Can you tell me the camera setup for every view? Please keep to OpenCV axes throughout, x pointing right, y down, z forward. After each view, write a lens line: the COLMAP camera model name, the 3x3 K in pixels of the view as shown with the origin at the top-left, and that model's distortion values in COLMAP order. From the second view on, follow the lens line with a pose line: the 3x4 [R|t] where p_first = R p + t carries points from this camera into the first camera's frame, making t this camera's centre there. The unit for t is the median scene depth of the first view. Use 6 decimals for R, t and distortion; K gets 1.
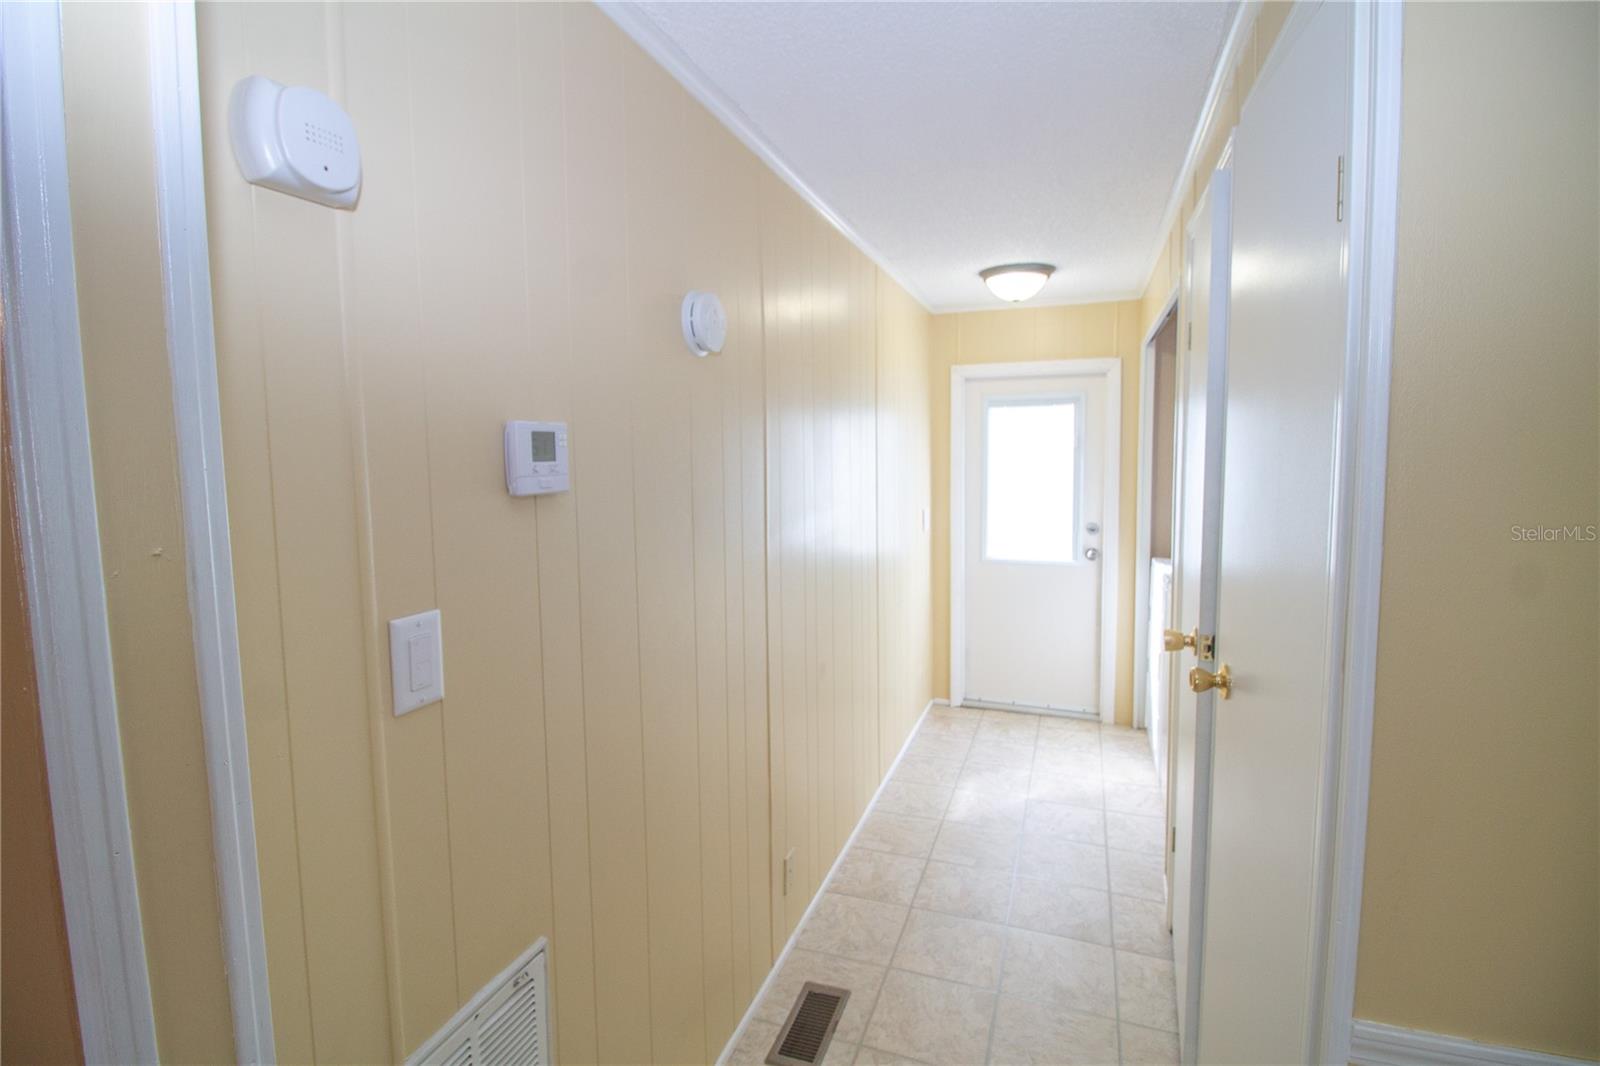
lens RADIAL K [[744.8, 0, 804.0], [0, 744.8, 523.0], [0, 0, 1]] dist [-0.011118, -0.001882]
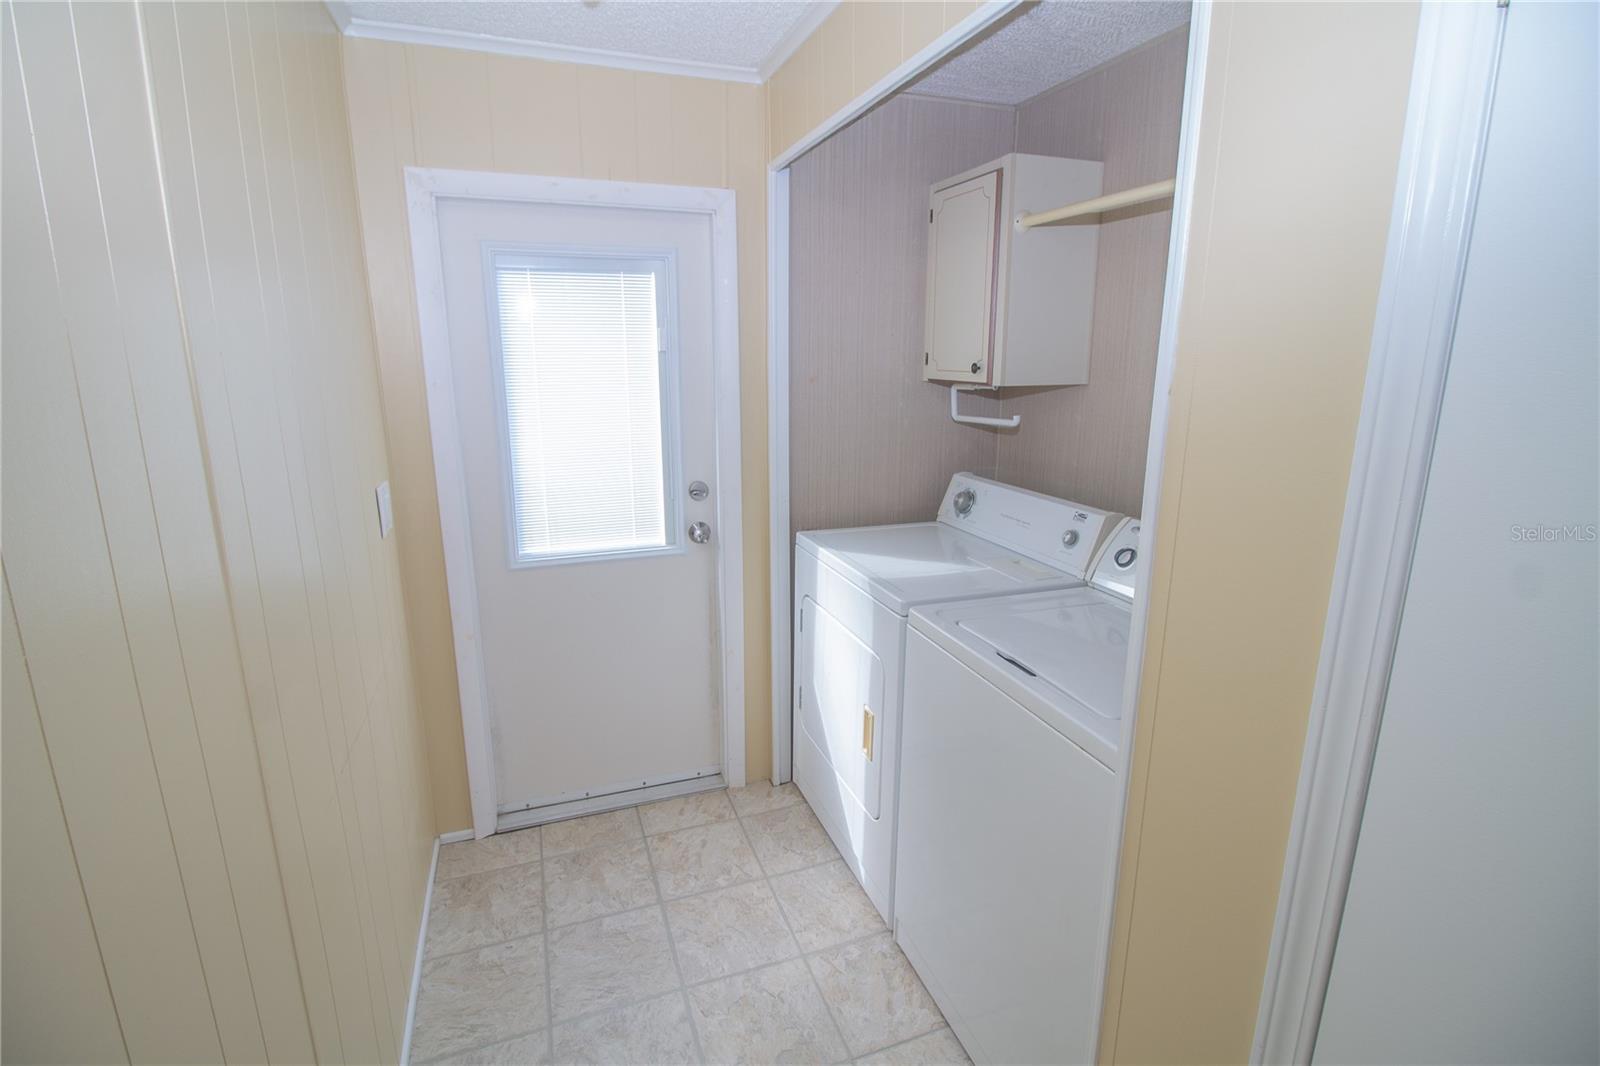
lens RADIAL K [[744.8, 0, 796.7], [0, 744.8, 517.7], [0, 0, 1]] dist [-0.011118, -0.001882]
pose [[0.765430, -0.130044, 0.630242, 0.072376], [0.052787, 0.988756, 0.139910, -0.049967], [-0.641350, -0.073823, 0.763689, 0.494748]]
